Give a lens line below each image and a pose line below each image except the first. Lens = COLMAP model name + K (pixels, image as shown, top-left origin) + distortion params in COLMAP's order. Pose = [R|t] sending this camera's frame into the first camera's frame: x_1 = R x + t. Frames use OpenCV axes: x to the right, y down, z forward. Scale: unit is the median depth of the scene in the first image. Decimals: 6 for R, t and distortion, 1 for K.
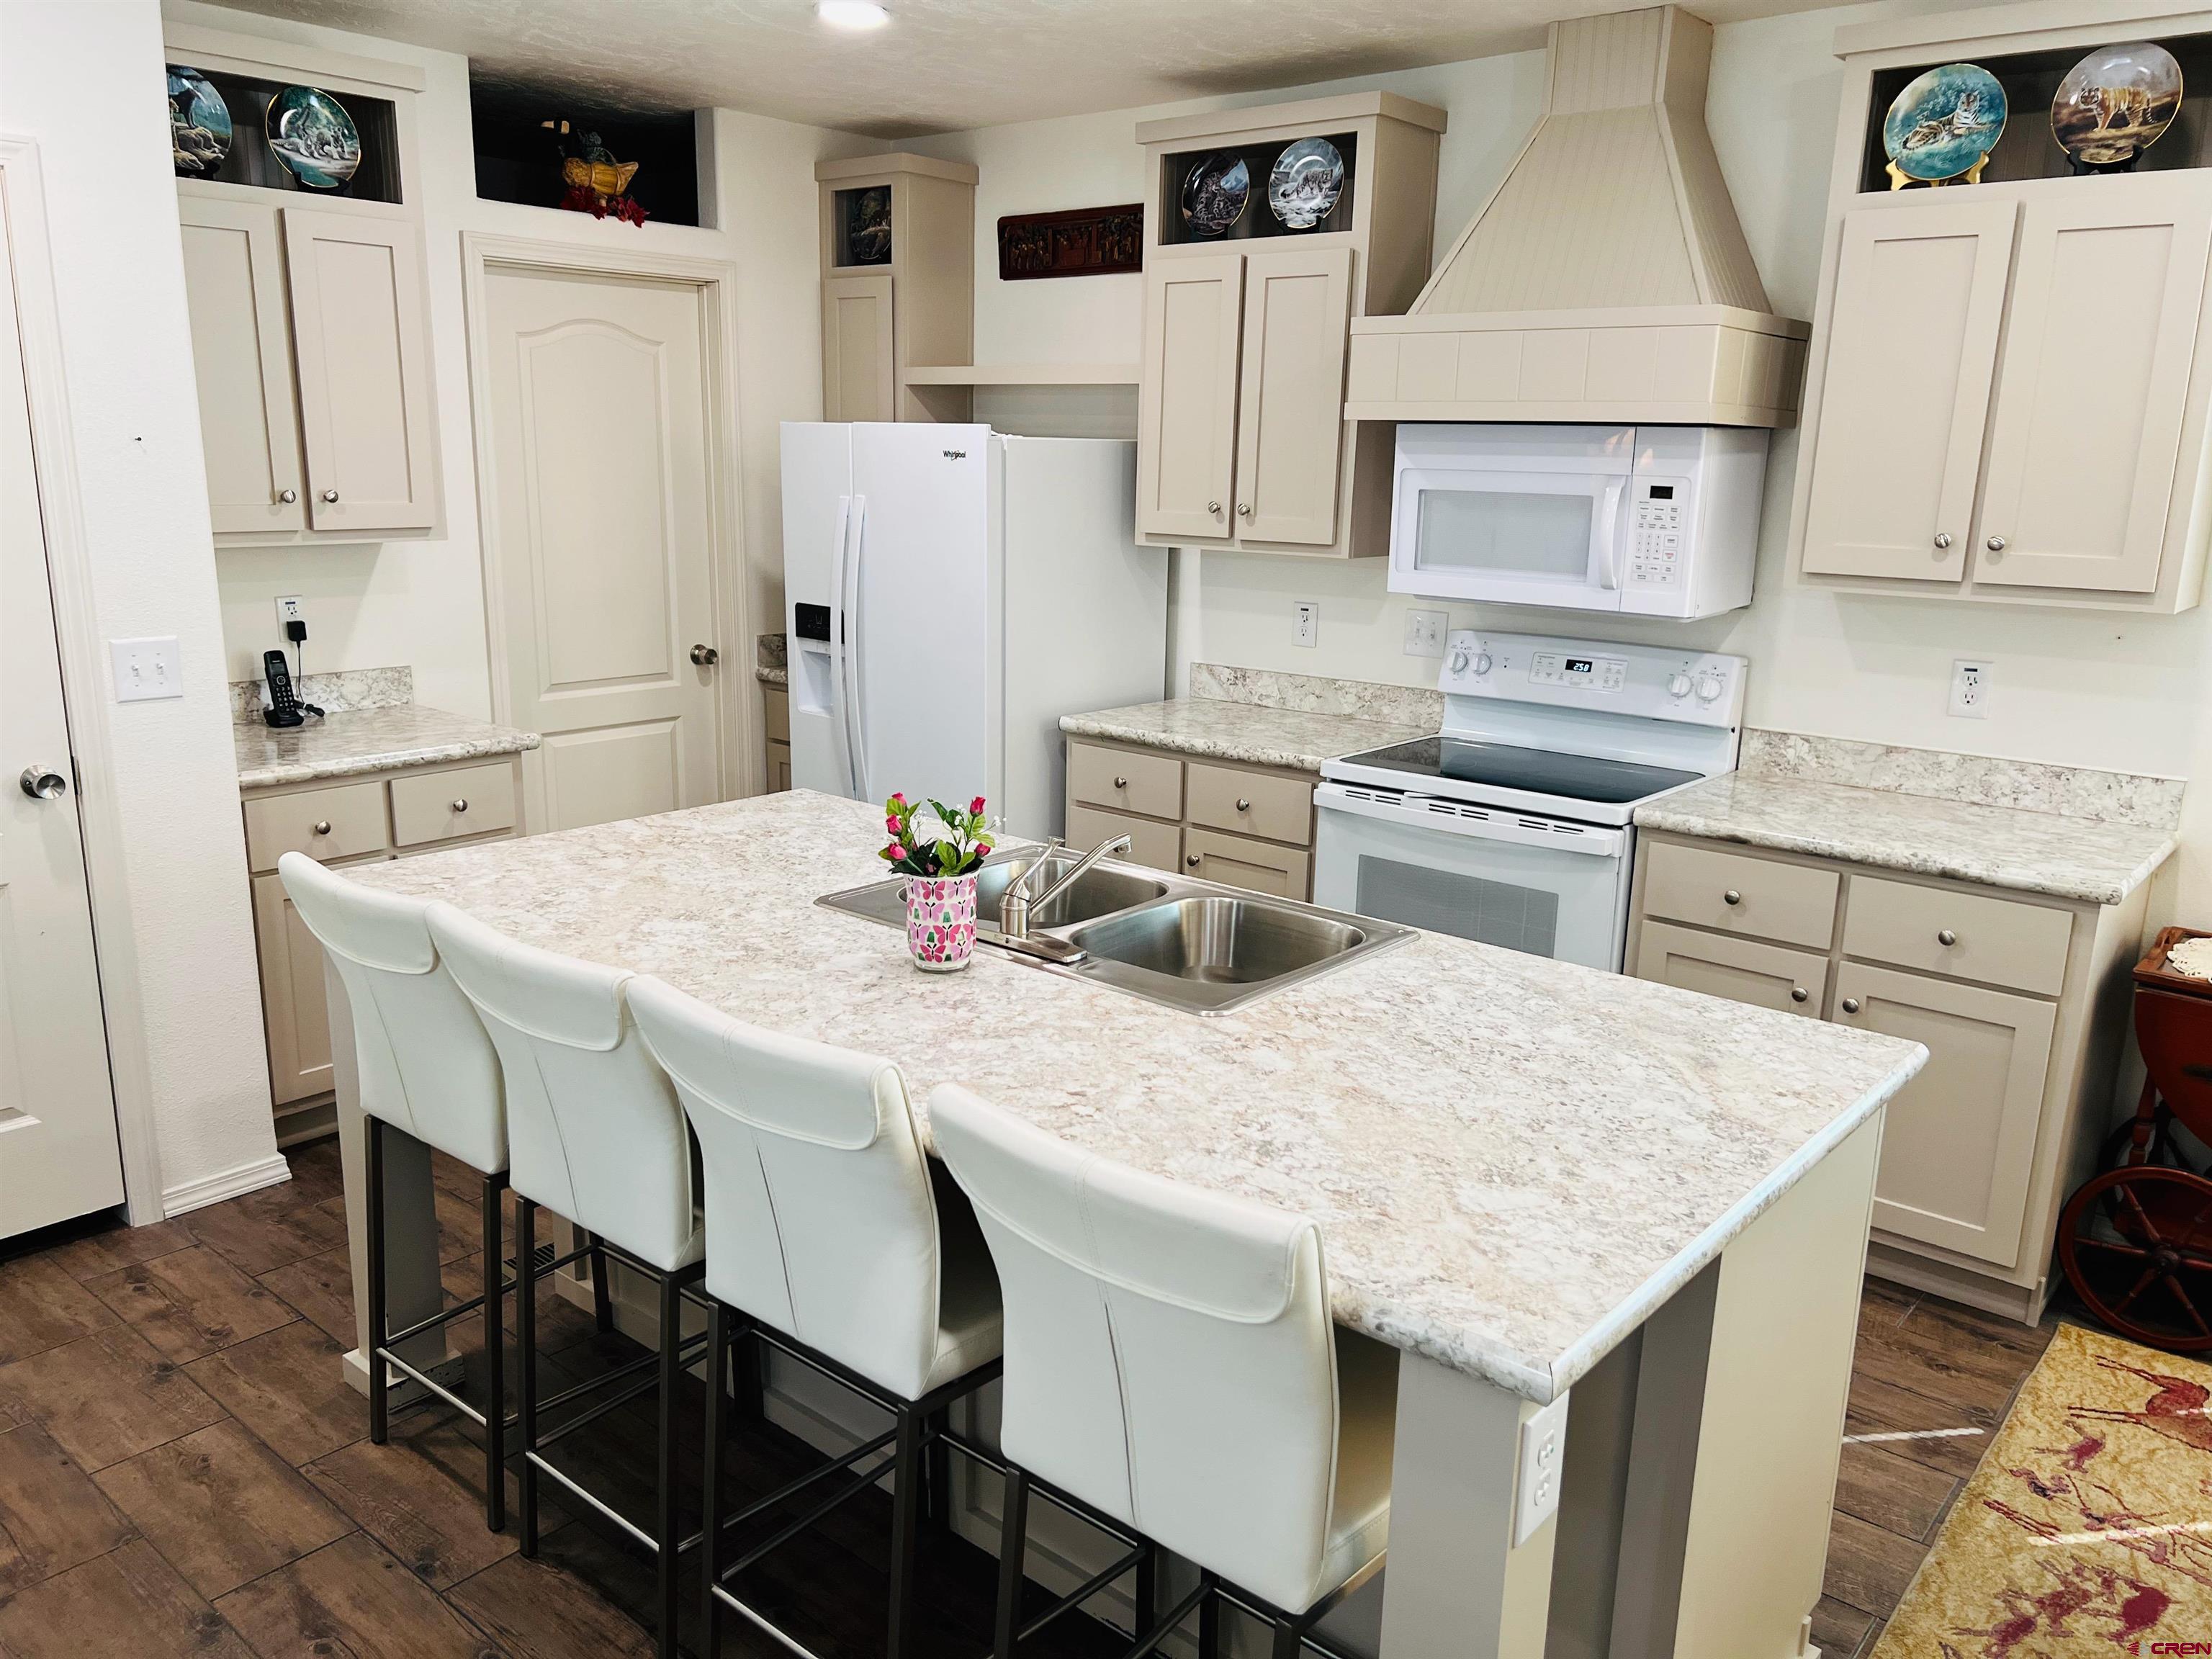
lens RADIAL K [[1662.5, 0, 1094.1], [0, 1662.5, 843.8], [0, 0, 1]] dist [0.058154, -0.063031]
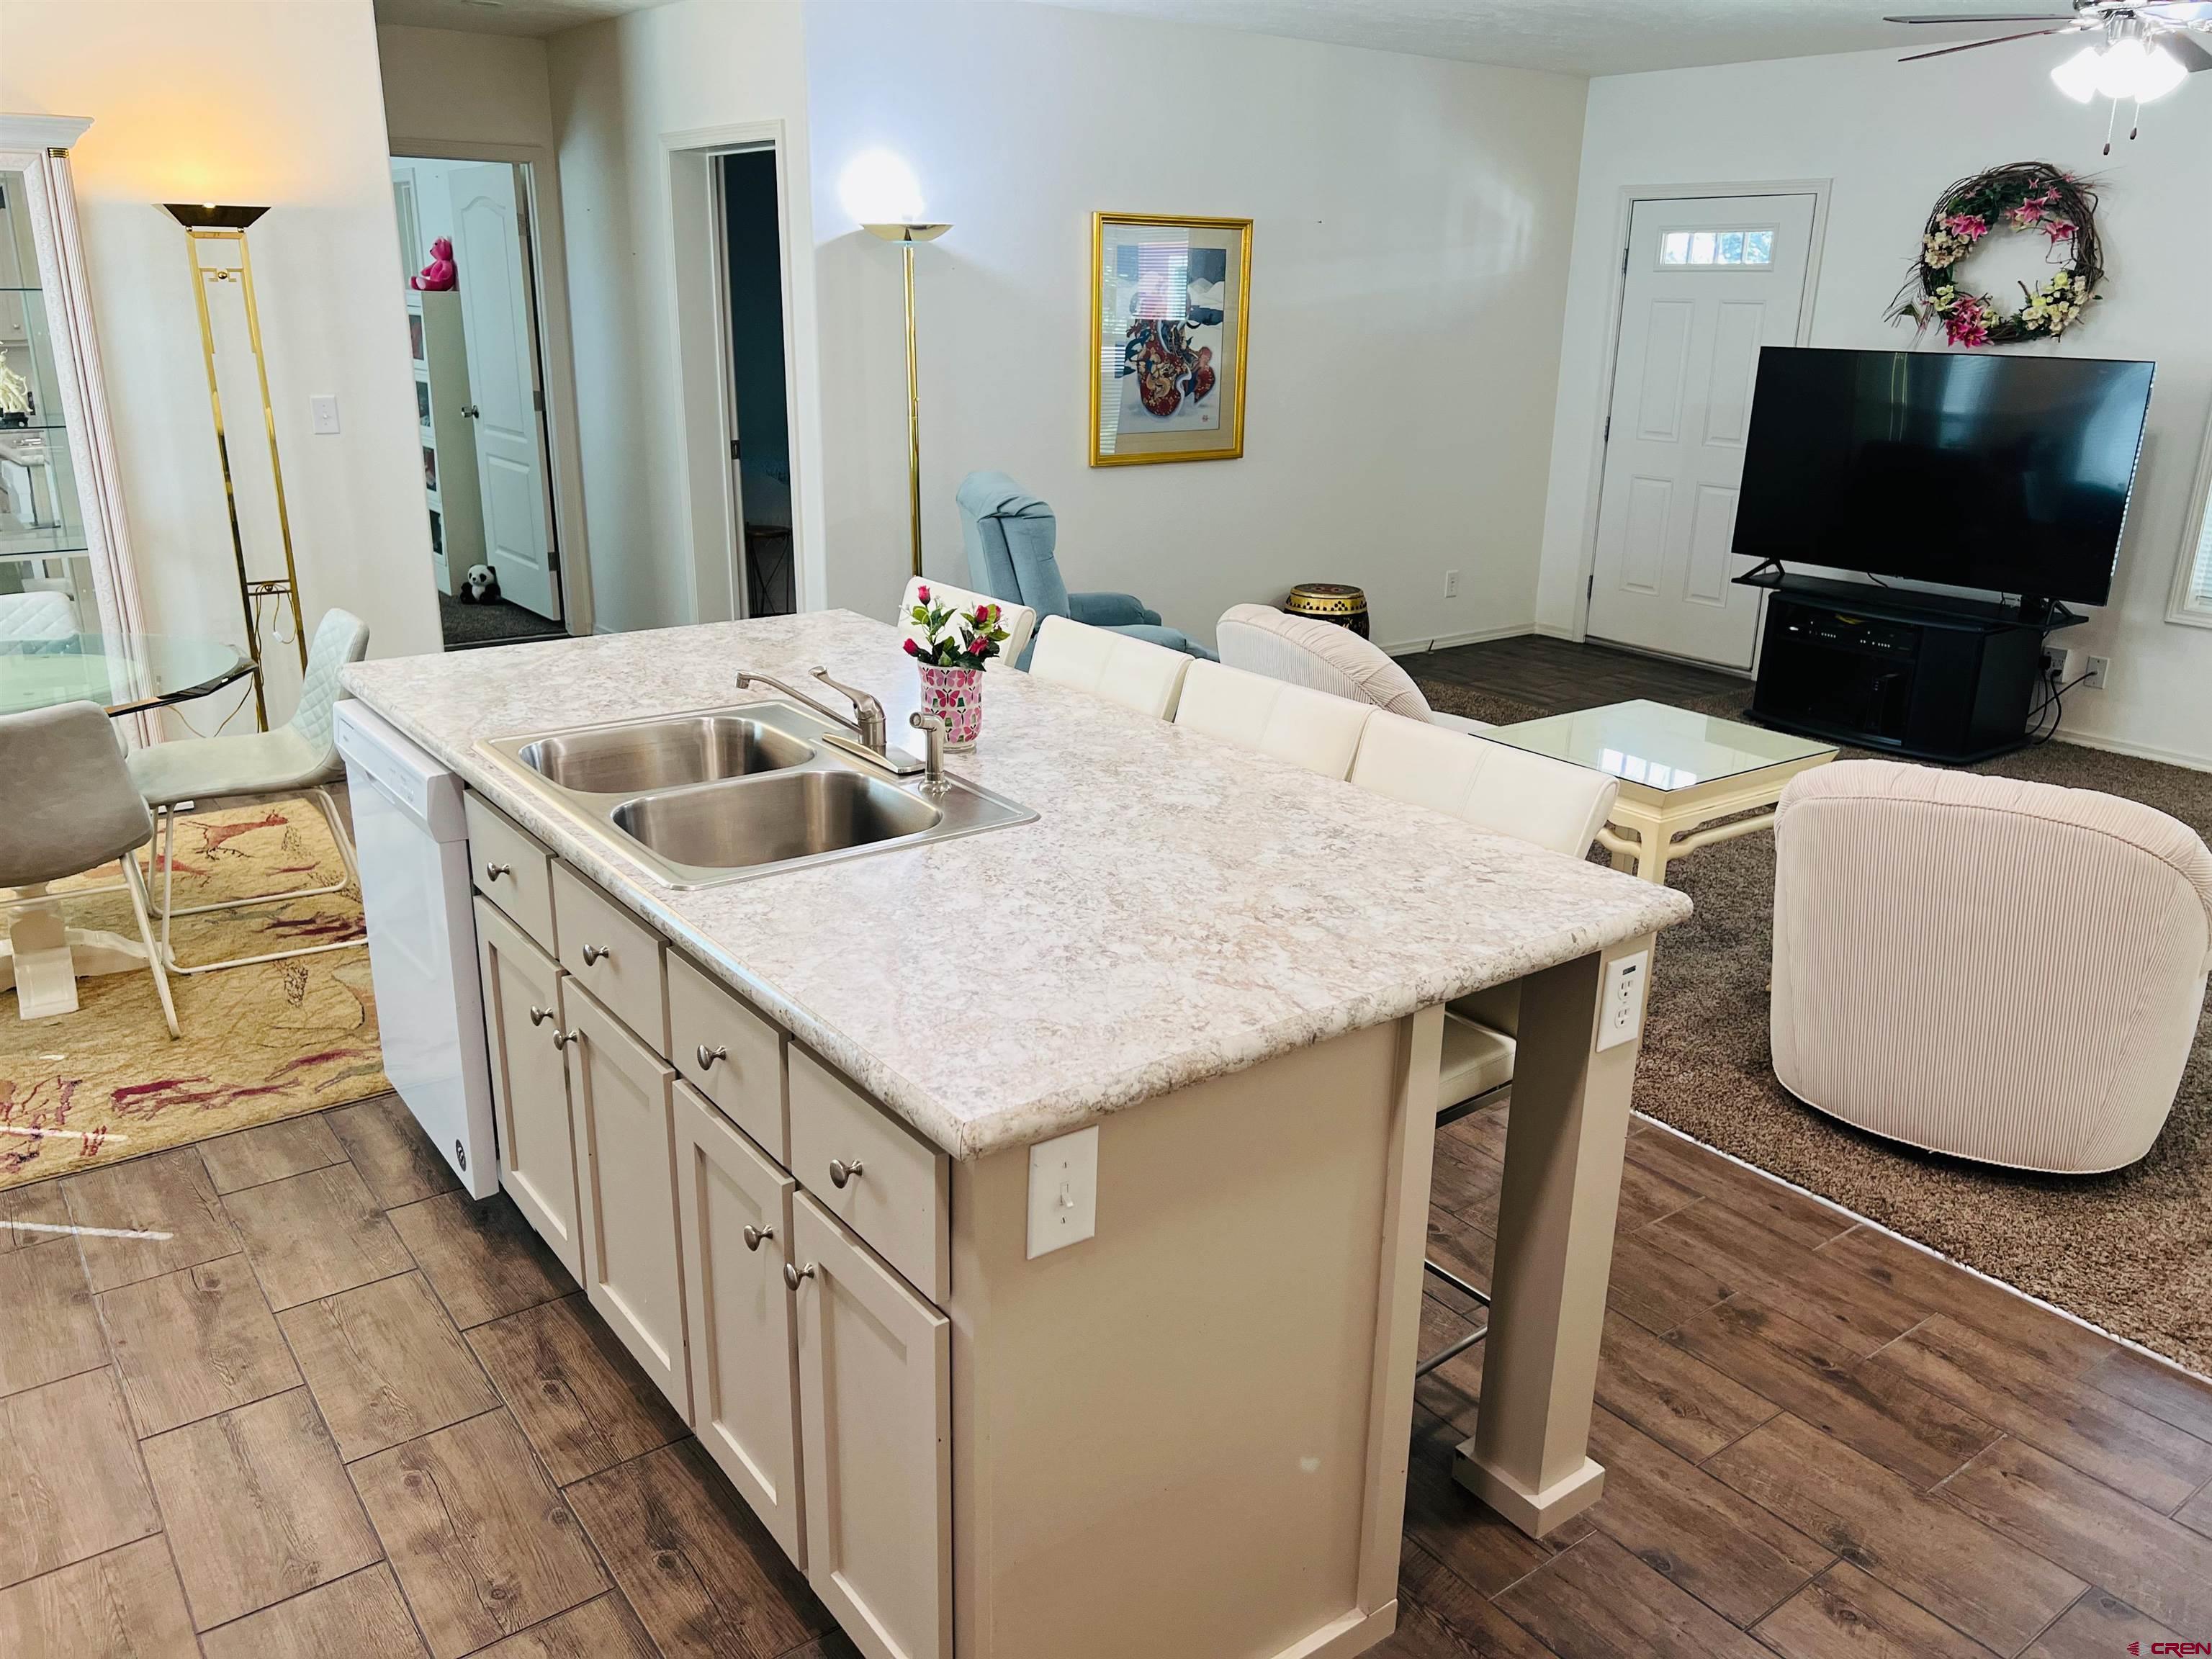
lens RADIAL K [[1662.5, 0, 1121.7], [0, 1662.5, 790.6], [0, 0, 1]] dist [0.058154, -0.063031]
pose [[-0.976283, -0.100977, 0.191506, -0.278612], [0.009476, 0.863788, 0.503766, -0.309965], [-0.216290, 0.493633, -0.842345, 1.270858]]
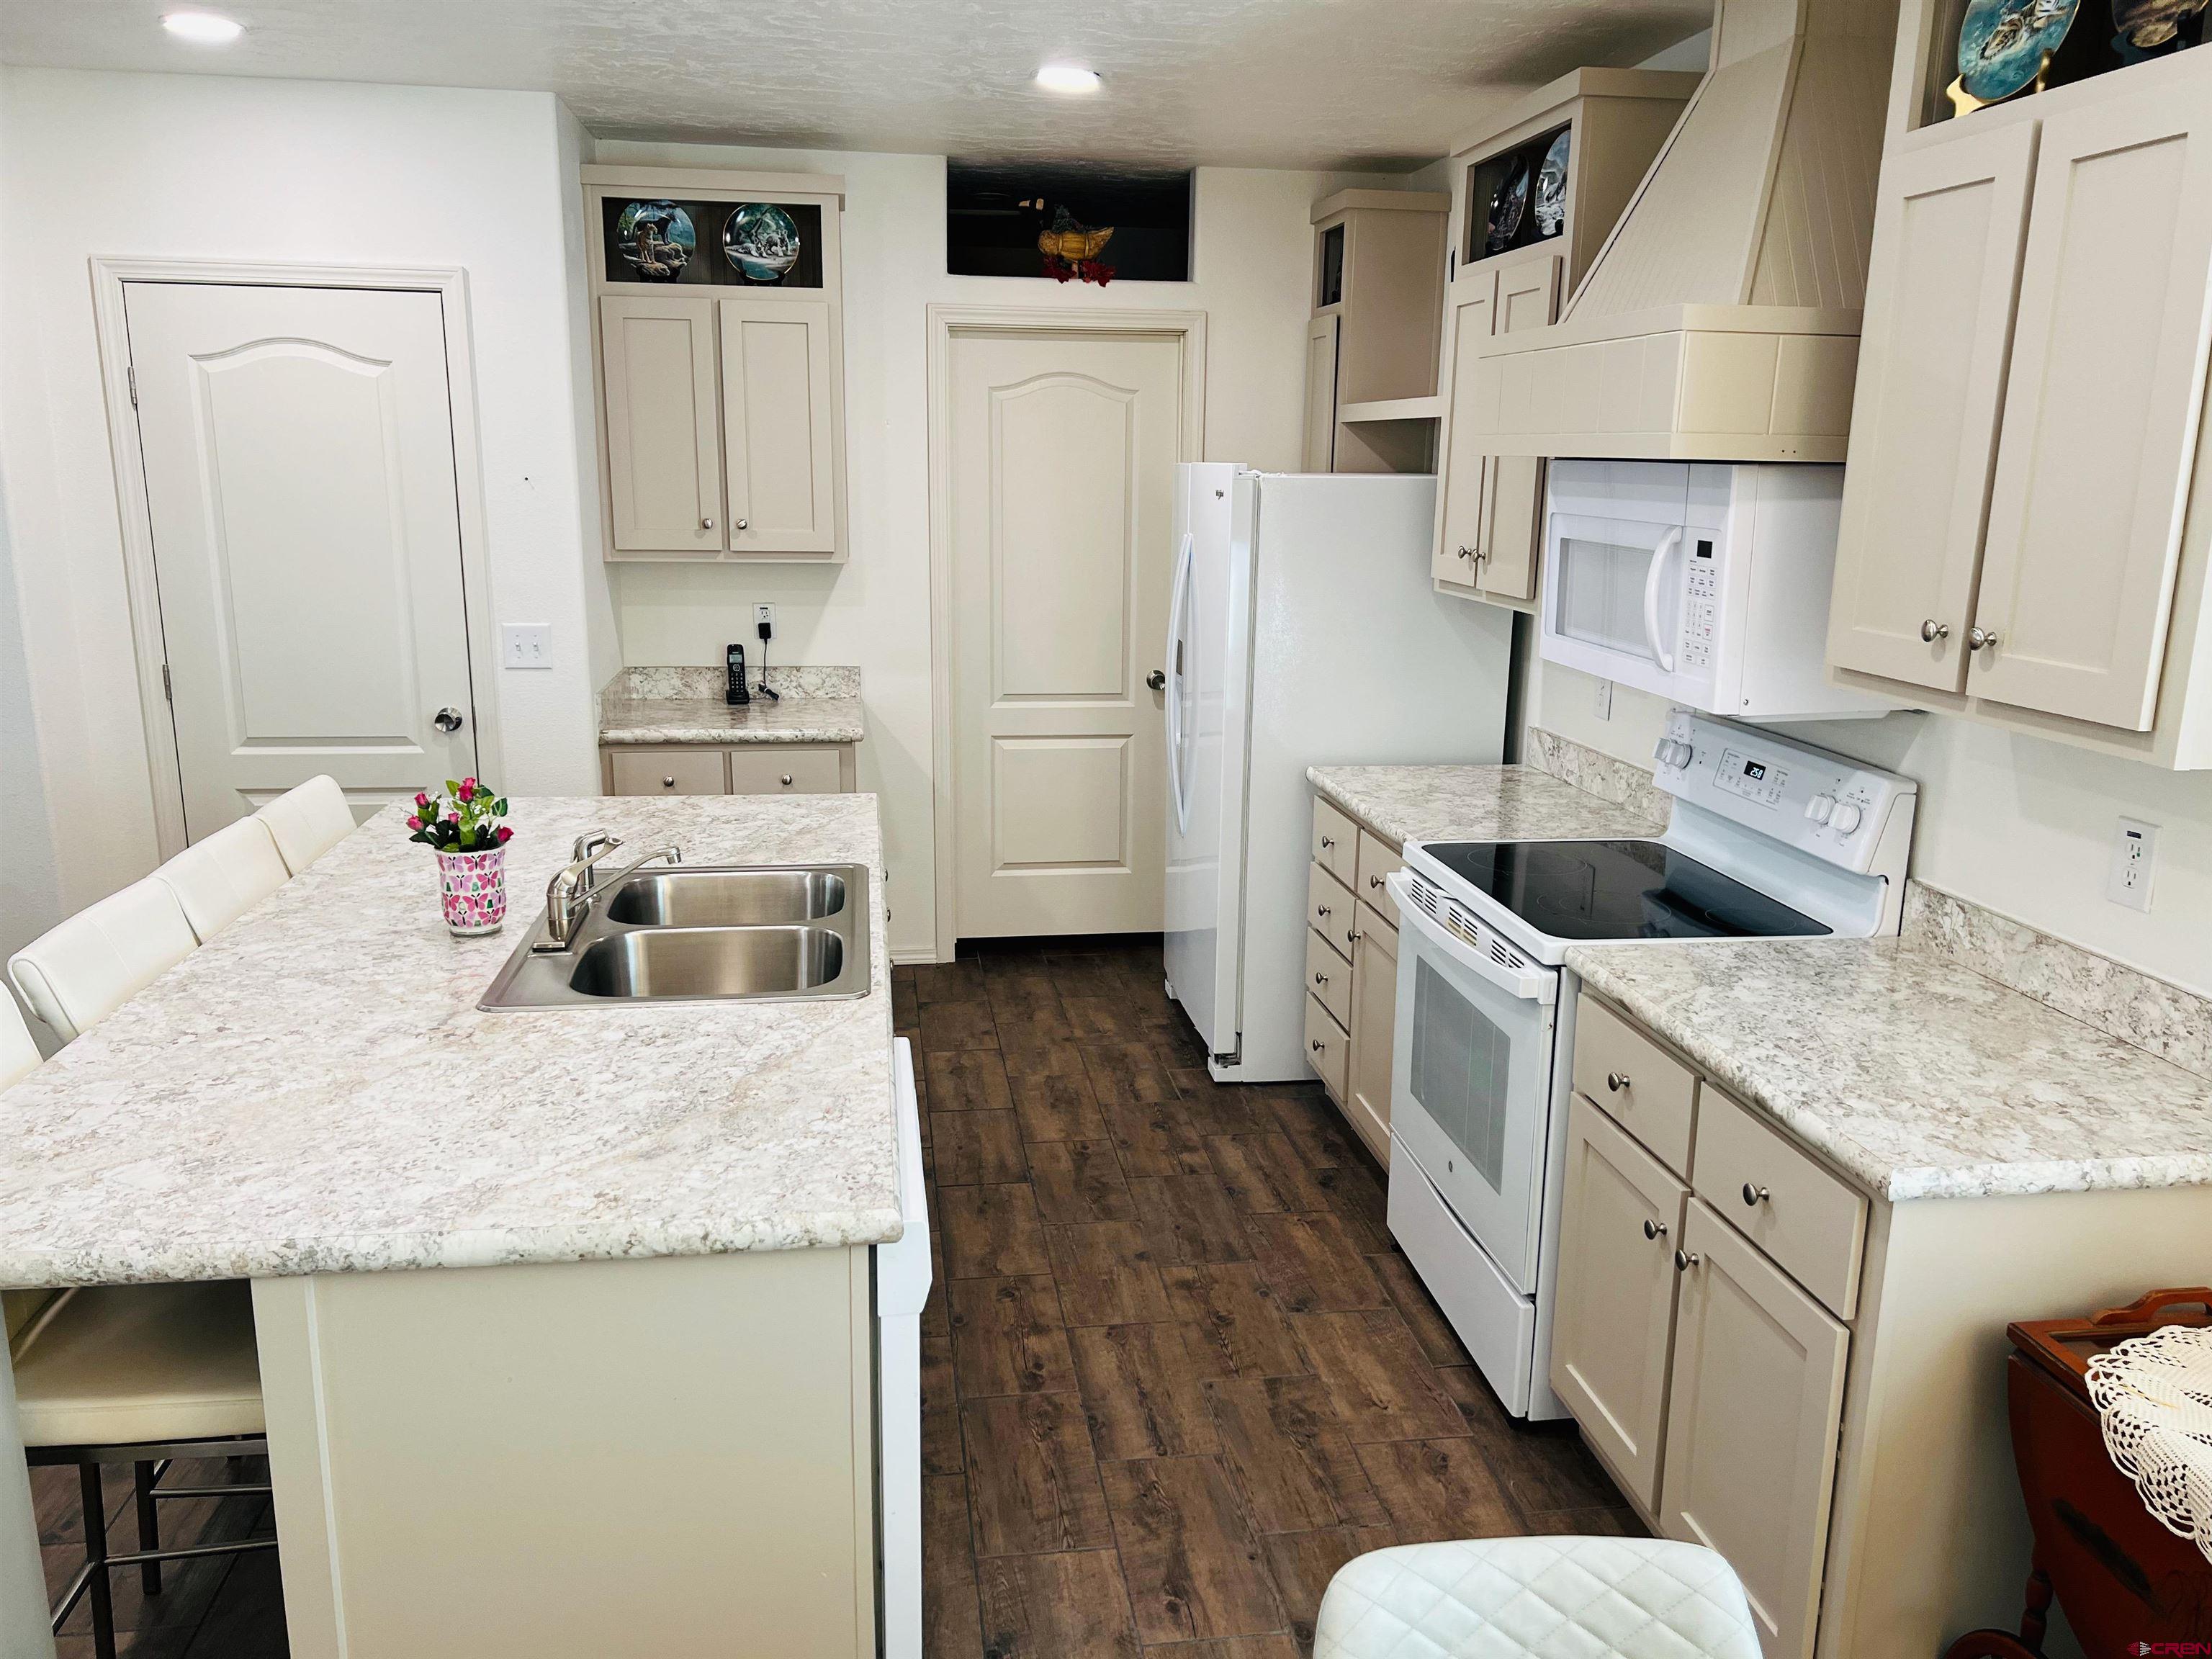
lens RADIAL K [[1662.5, 0, 1113.9], [0, 1662.5, 840.2], [0, 0, 1]] dist [0.058154, -0.063031]
pose [[0.755793, 0.139414, -0.639797, 0.635804], [-0.153190, 0.987603, 0.034239, -0.062810], [0.636639, 0.072134, 0.767781, 0.249340]]
